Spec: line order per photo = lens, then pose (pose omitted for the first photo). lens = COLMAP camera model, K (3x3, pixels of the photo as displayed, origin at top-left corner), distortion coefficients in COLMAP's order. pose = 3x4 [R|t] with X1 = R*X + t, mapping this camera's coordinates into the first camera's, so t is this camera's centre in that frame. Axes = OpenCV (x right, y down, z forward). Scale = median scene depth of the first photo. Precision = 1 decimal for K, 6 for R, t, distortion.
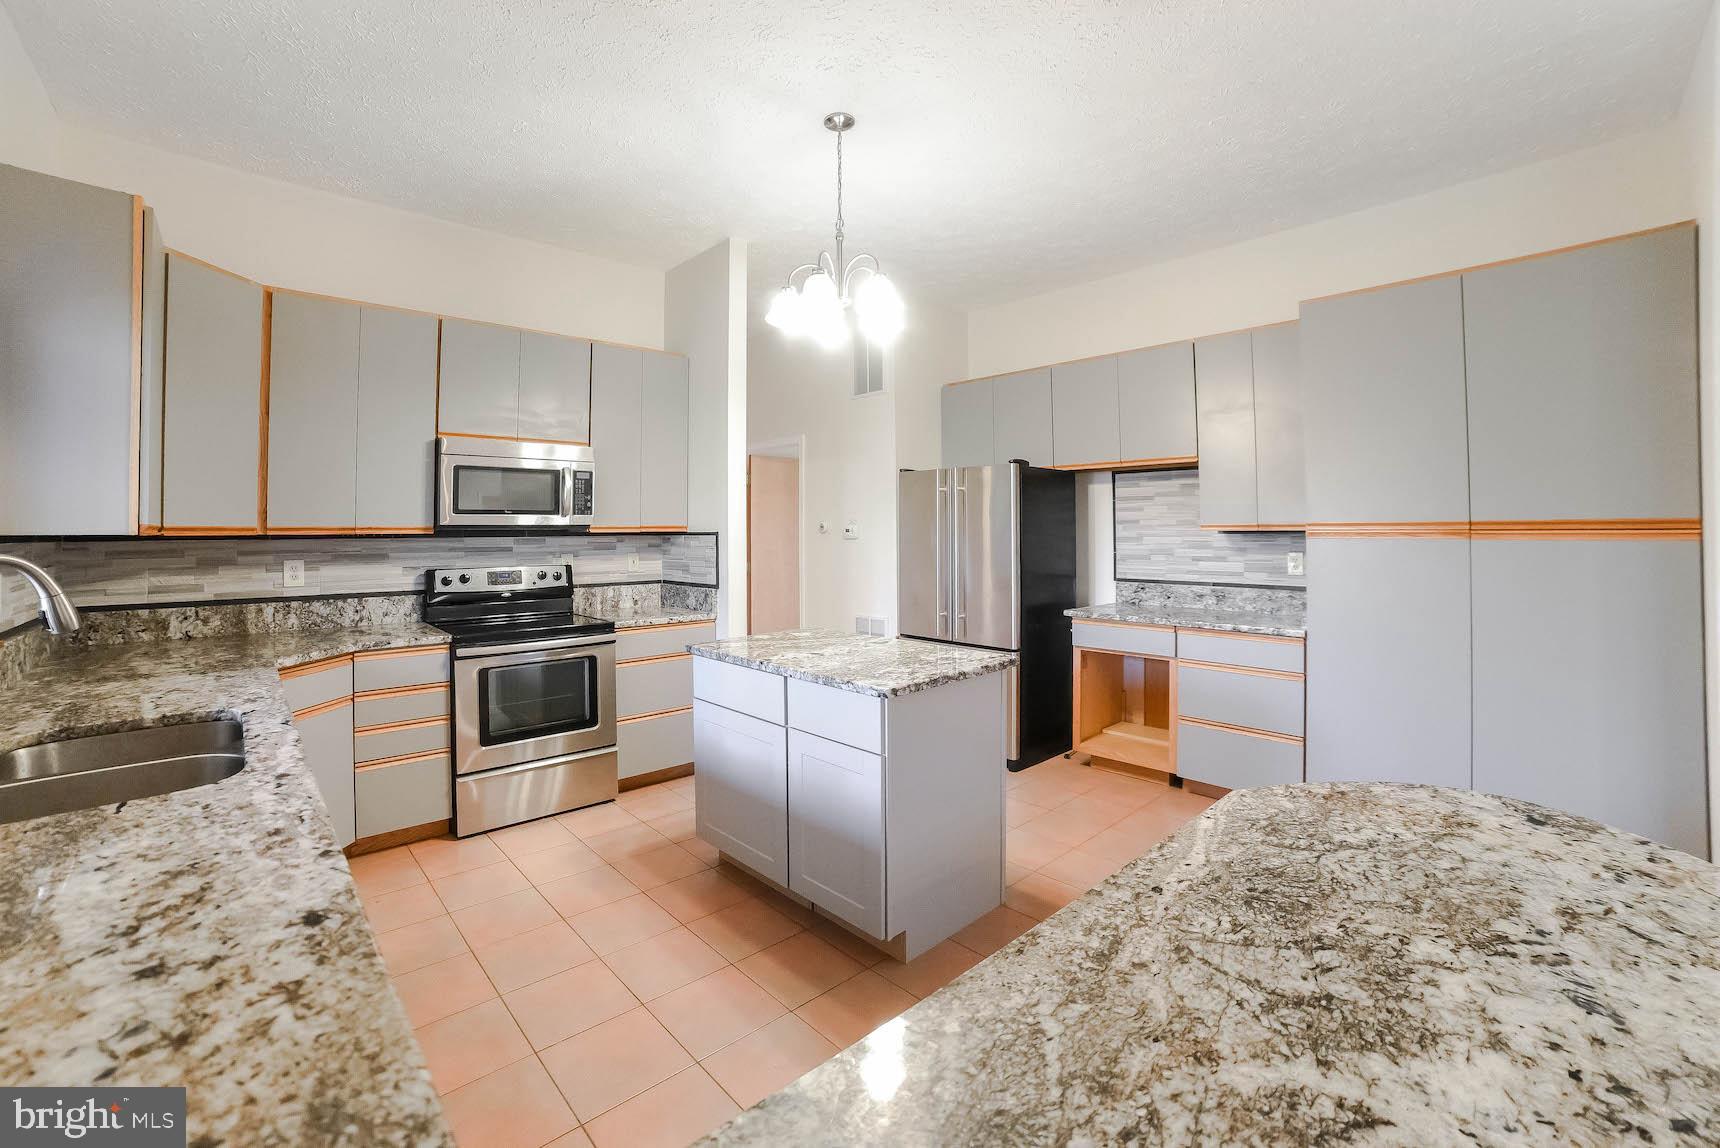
lens RADIAL K [[710.5, 0, 830.3], [0, 710.5, 520.4], [0, 0, 1]] dist [-0.040655, 0.003193]
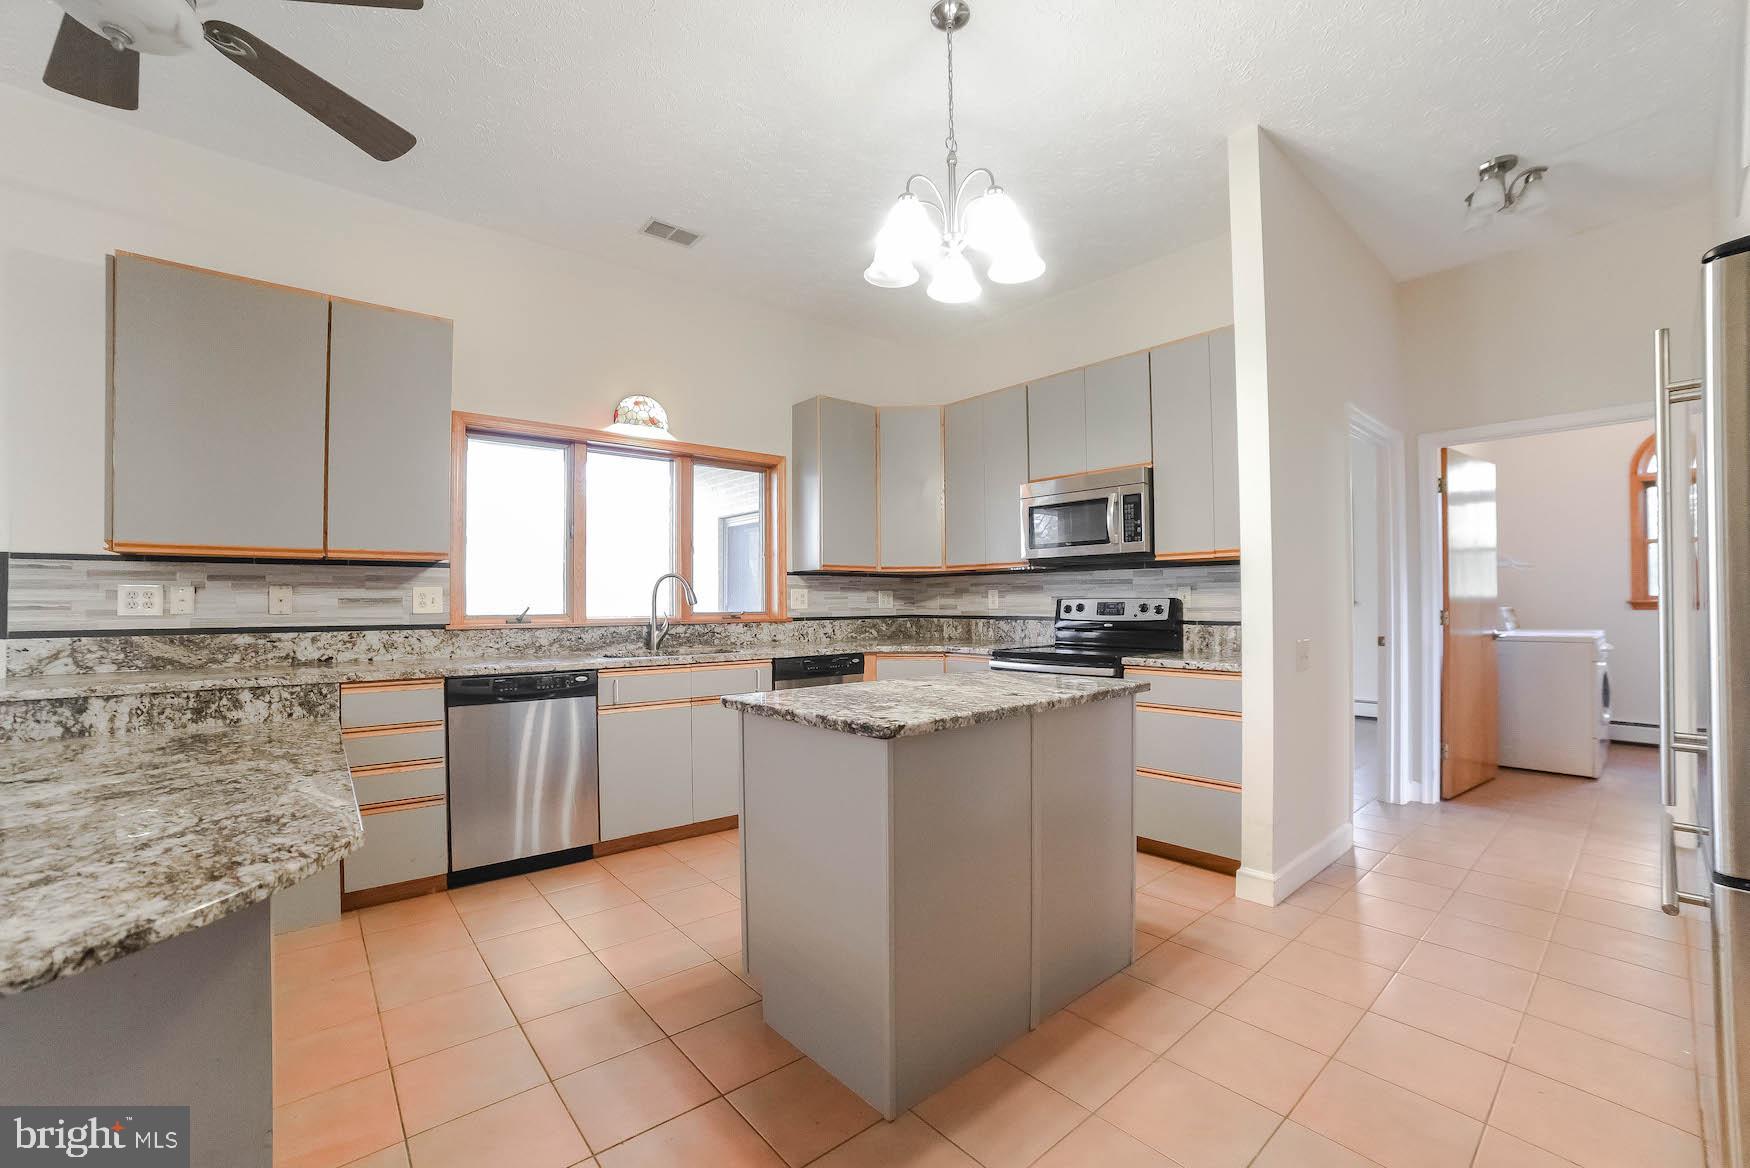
lens RADIAL K [[722.9, 0, 914.4], [0, 722.9, 600.9], [0, 0, 1]] dist [-0.040655, 0.003193]
pose [[0.001777, -0.003282, -0.999993, 0.671767], [0.015104, 0.999881, -0.003254, 0.078449], [0.999884, -0.015098, 0.001826, 0.803079]]
